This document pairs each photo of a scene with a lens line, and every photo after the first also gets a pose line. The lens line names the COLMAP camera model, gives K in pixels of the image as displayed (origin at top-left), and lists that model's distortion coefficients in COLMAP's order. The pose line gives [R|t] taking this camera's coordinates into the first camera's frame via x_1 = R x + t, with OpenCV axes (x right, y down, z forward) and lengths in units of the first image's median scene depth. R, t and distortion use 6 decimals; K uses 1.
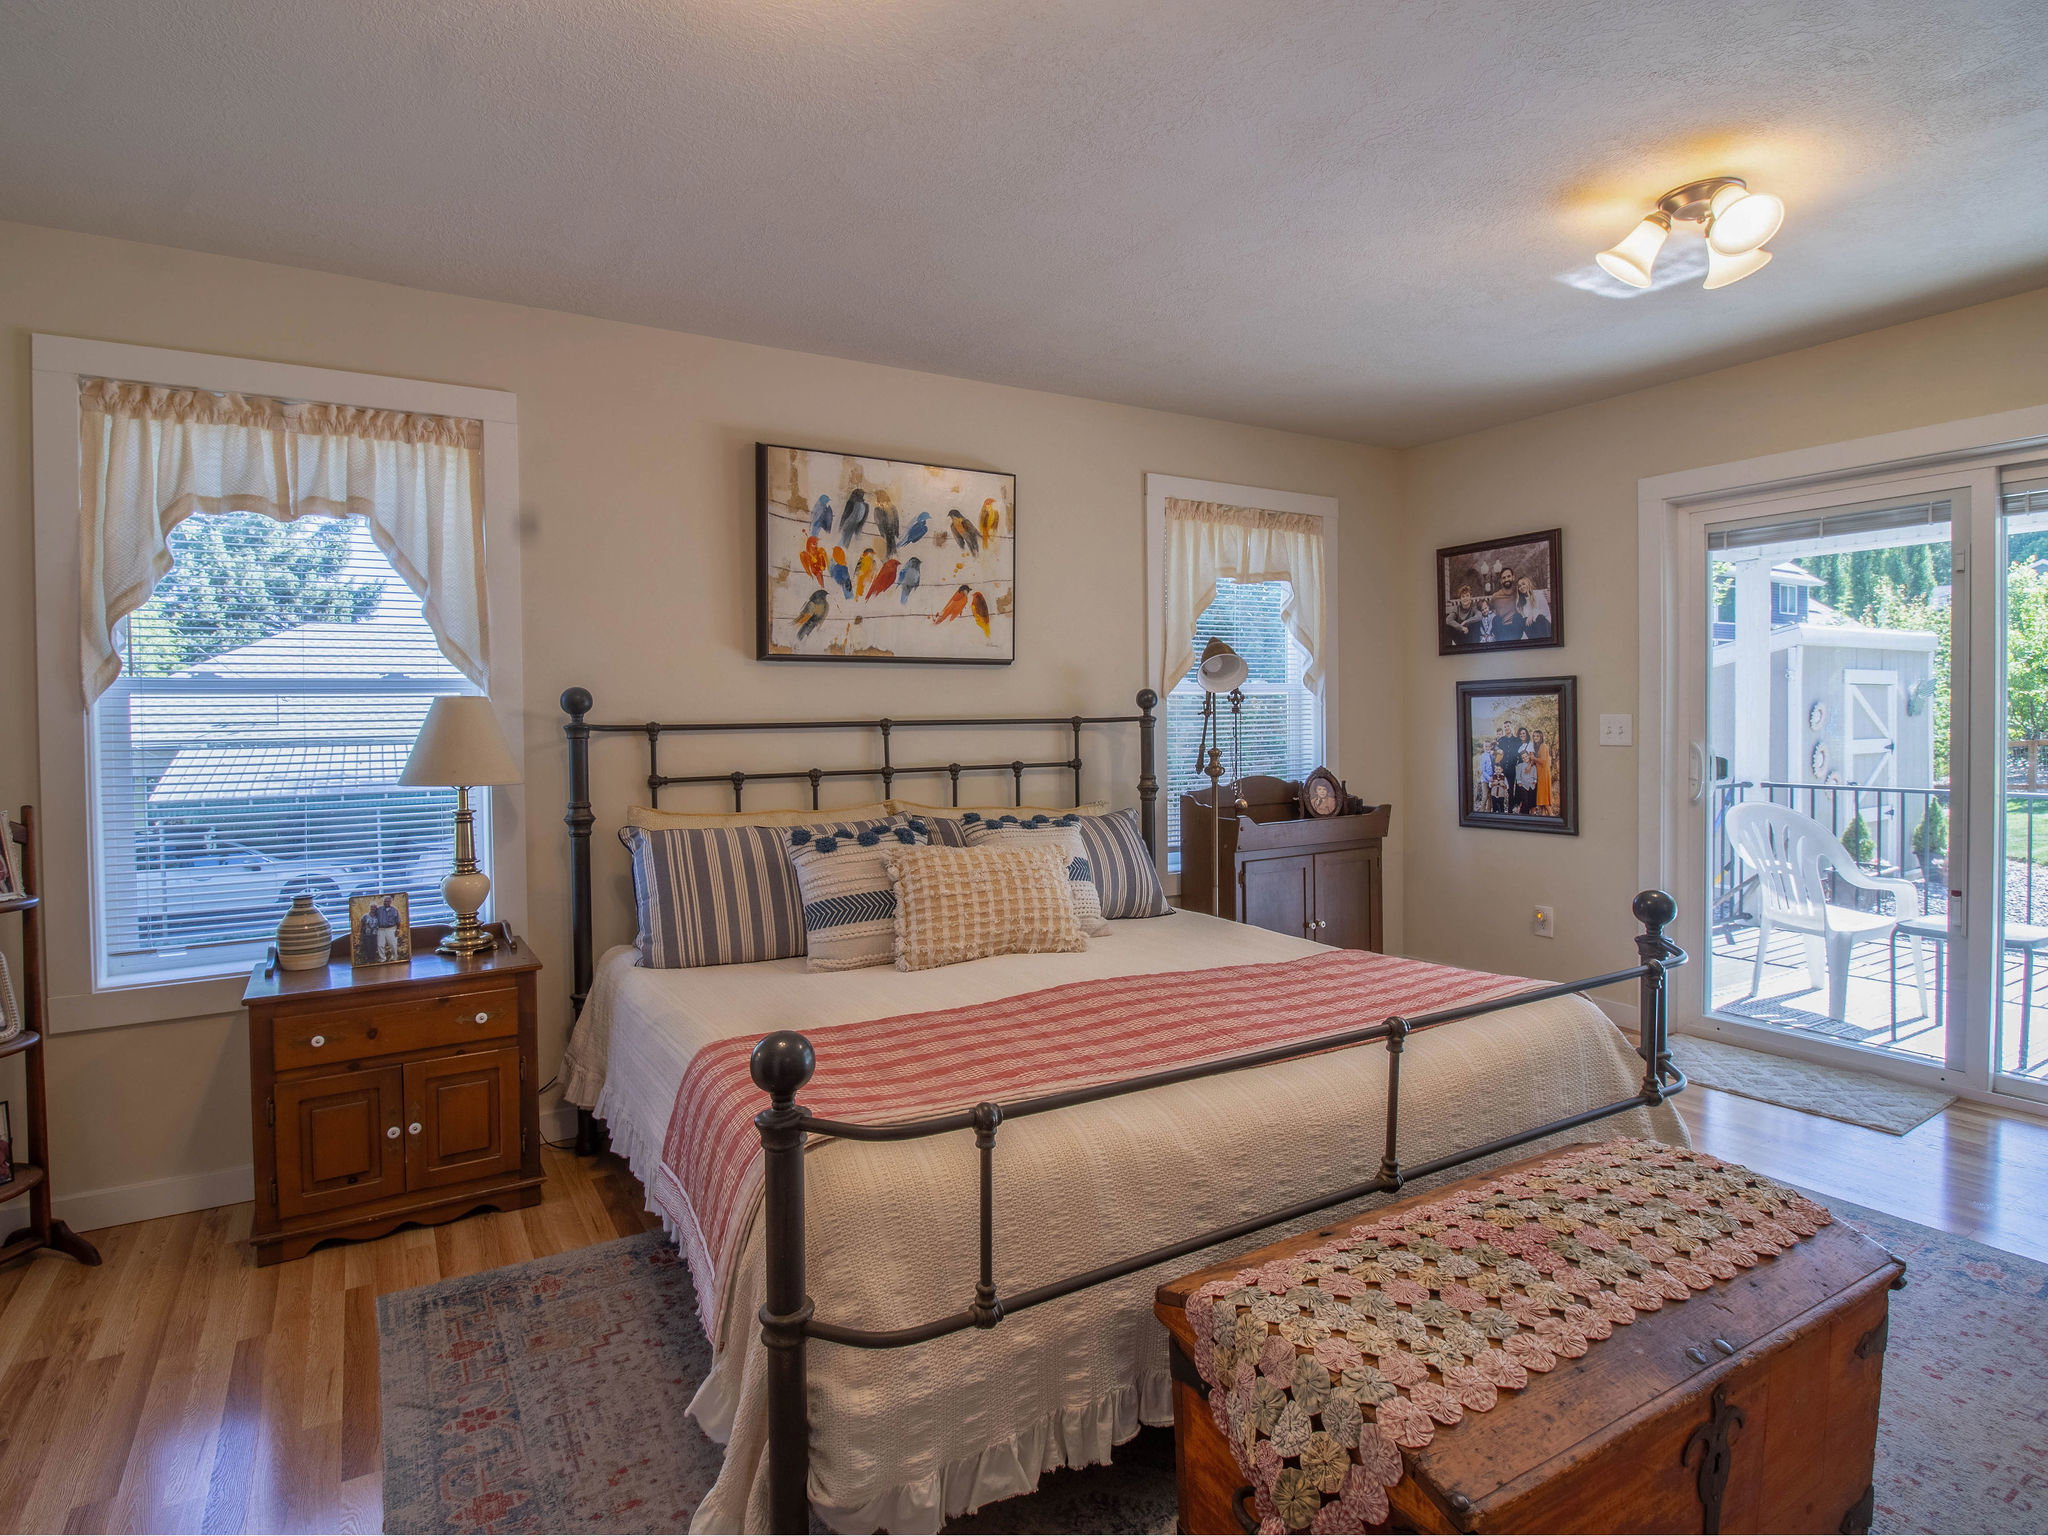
lens RADIAL K [[1103.0, 0, 1024.2], [0, 1103.0, 753.1], [0, 0, 1]] dist [-0.005778, -0.001152]
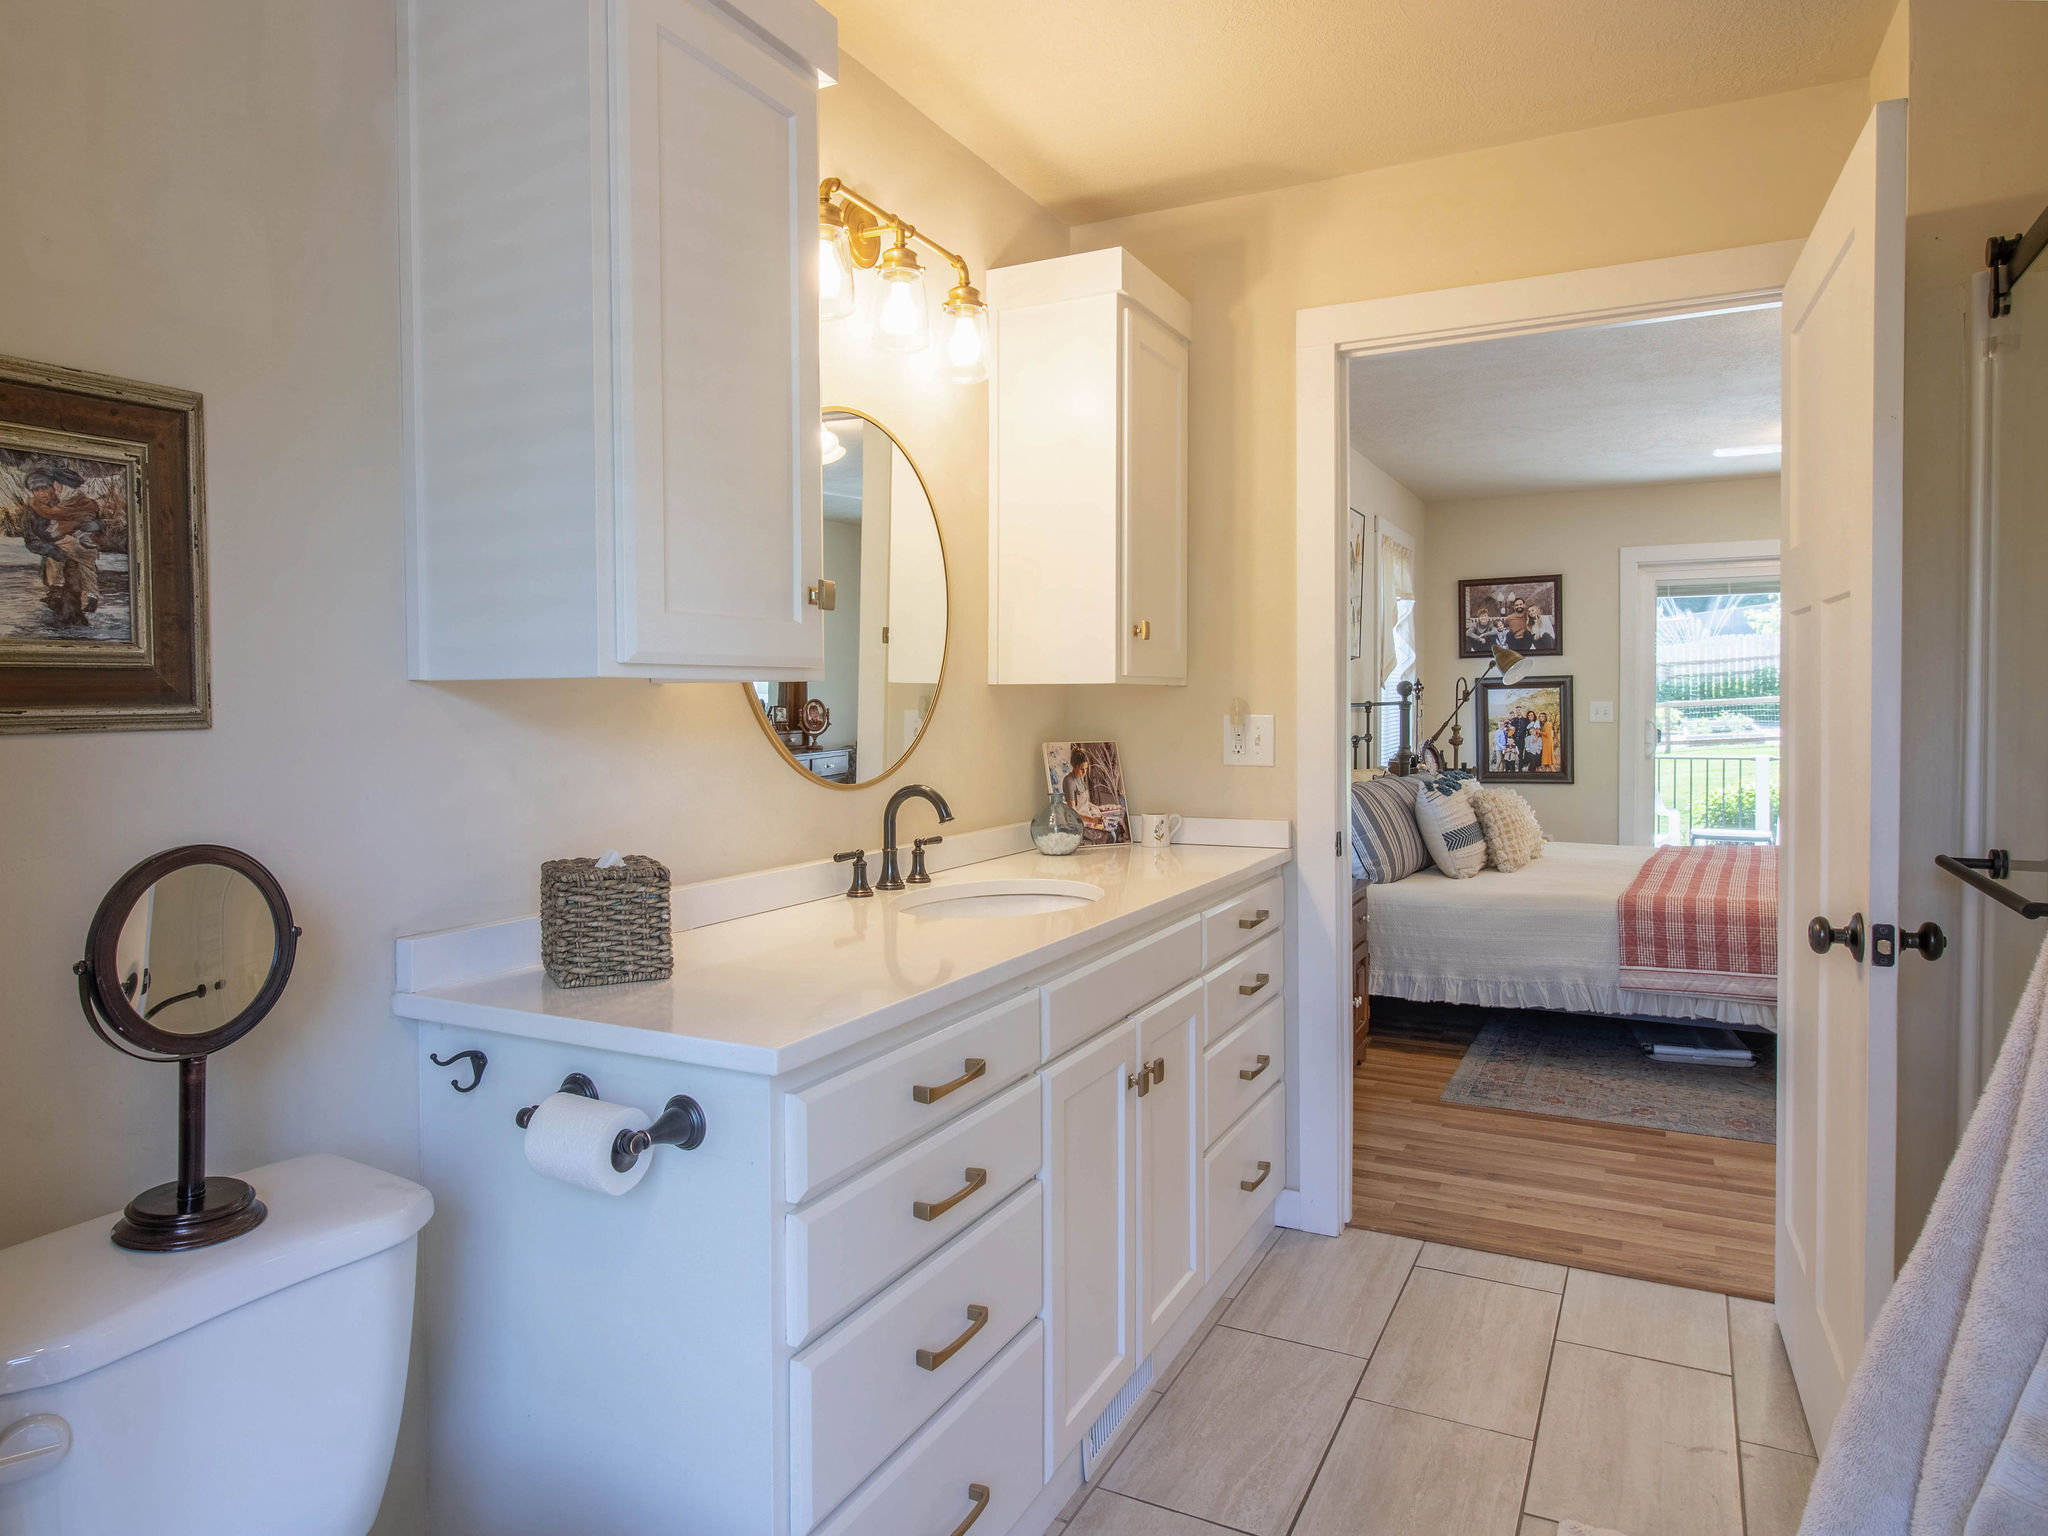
lens RADIAL K [[1301.0, 0, 1020.7], [0, 1301.0, 764.2], [0, 0, 1]] dist [-0.000452, -0.000242]
pose [[0.846967, -0.021656, 0.531204, -1.012106], [0.017128, 0.999763, 0.013448, 0.012210], [-0.531369, -0.002292, 0.847137, -0.079557]]
